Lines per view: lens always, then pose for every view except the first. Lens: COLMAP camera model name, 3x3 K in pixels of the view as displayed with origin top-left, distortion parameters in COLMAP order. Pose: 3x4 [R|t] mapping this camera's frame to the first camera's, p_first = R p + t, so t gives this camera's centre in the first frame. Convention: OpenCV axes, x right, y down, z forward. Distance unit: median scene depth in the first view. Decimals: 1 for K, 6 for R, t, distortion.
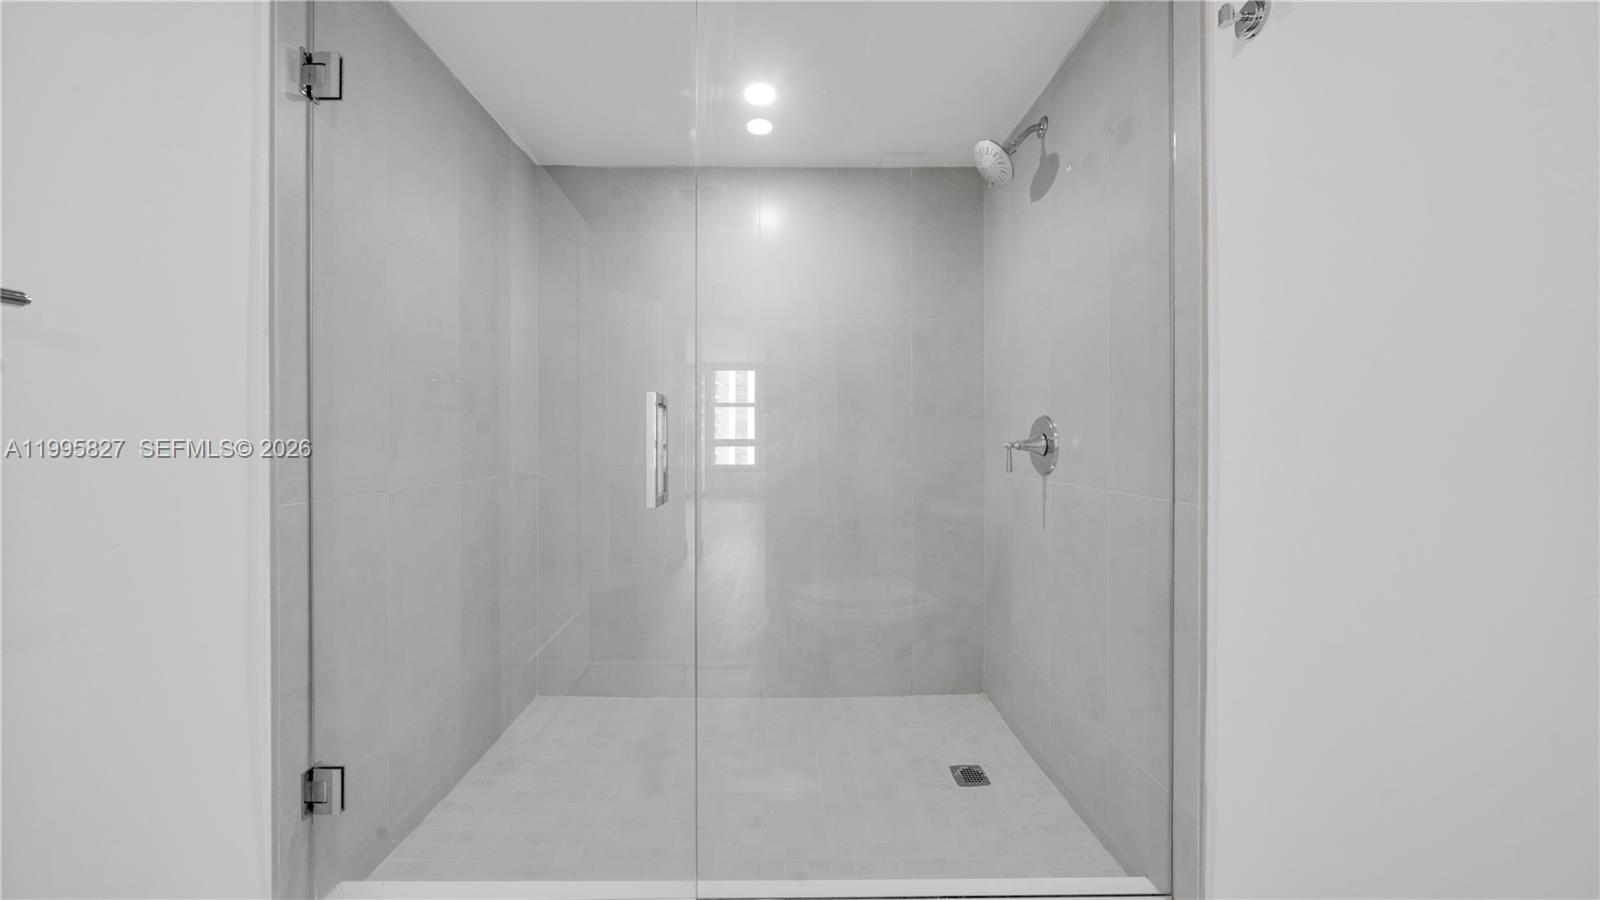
lens RADIAL K [[625.7, 0, 794.6], [0, 625.7, 438.5], [0, 0, 1]] dist [-0.001549, -0.000072]
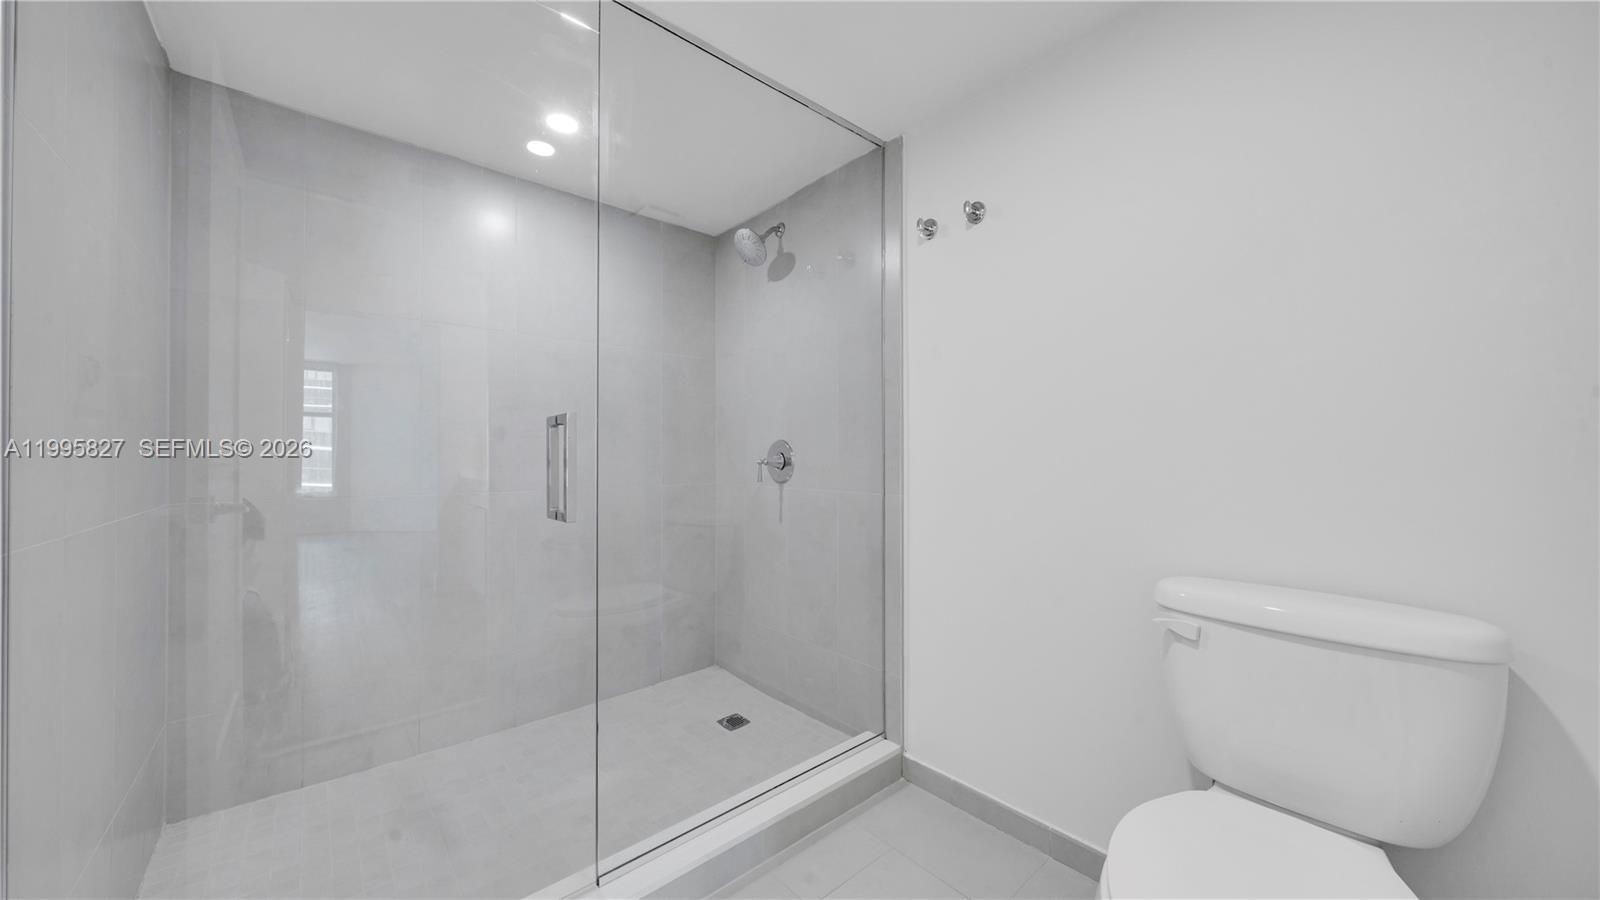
lens RADIAL K [[756.5, 0, 800.0], [0, 756.5, 450.0], [0, 0, 1]] dist [-0.049252, -0.000055]
pose [[0.651038, 0.009177, 0.758989, -0.812976], [0.001996, 0.999903, -0.013802, 0.008089], [-0.759042, 0.010500, 0.650957, -0.103149]]
